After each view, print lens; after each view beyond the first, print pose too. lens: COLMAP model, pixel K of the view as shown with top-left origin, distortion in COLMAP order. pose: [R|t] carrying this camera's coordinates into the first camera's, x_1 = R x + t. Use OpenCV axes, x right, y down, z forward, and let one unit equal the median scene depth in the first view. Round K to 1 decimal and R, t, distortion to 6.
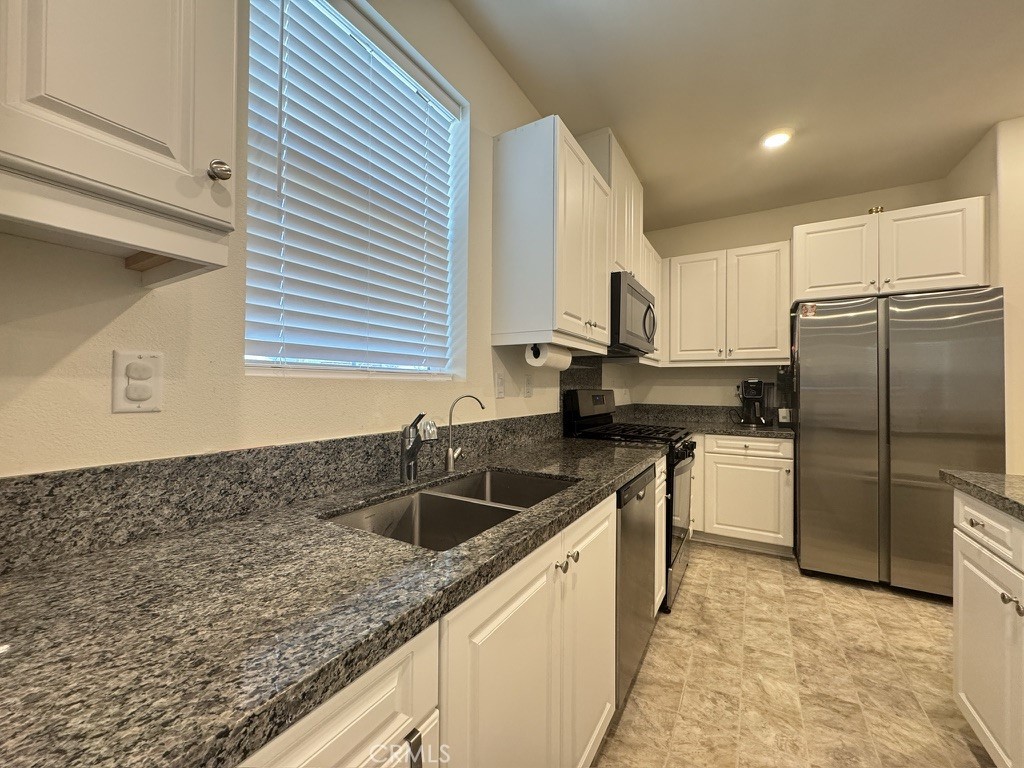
lens RADIAL K [[410.4, 0, 510.4], [0, 410.4, 384.7], [0, 0, 1]] dist [-0.003974, 0.001532]
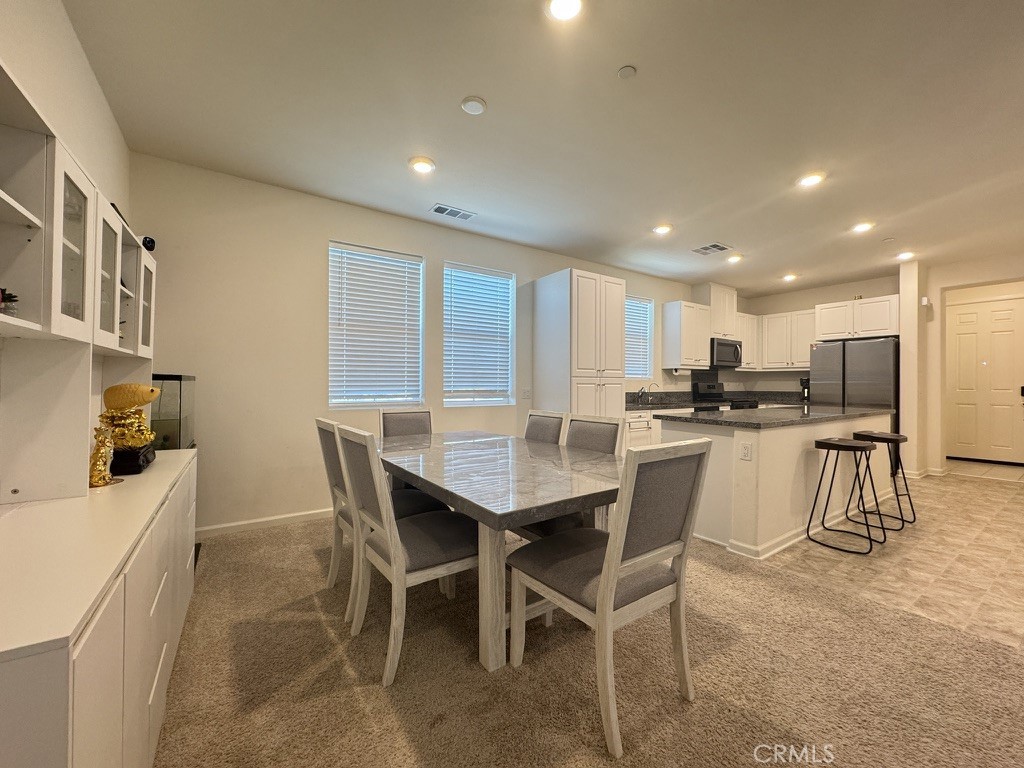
lens RADIAL K [[410.4, 0, 512.7], [0, 410.4, 383.1], [0, 0, 1]] dist [-0.003974, 0.001532]
pose [[0.908463, -0.001862, -0.417961, 0.192624], [0.004346, 0.999978, 0.004991, -0.003243], [0.417942, -0.006351, 0.908451, -1.956902]]
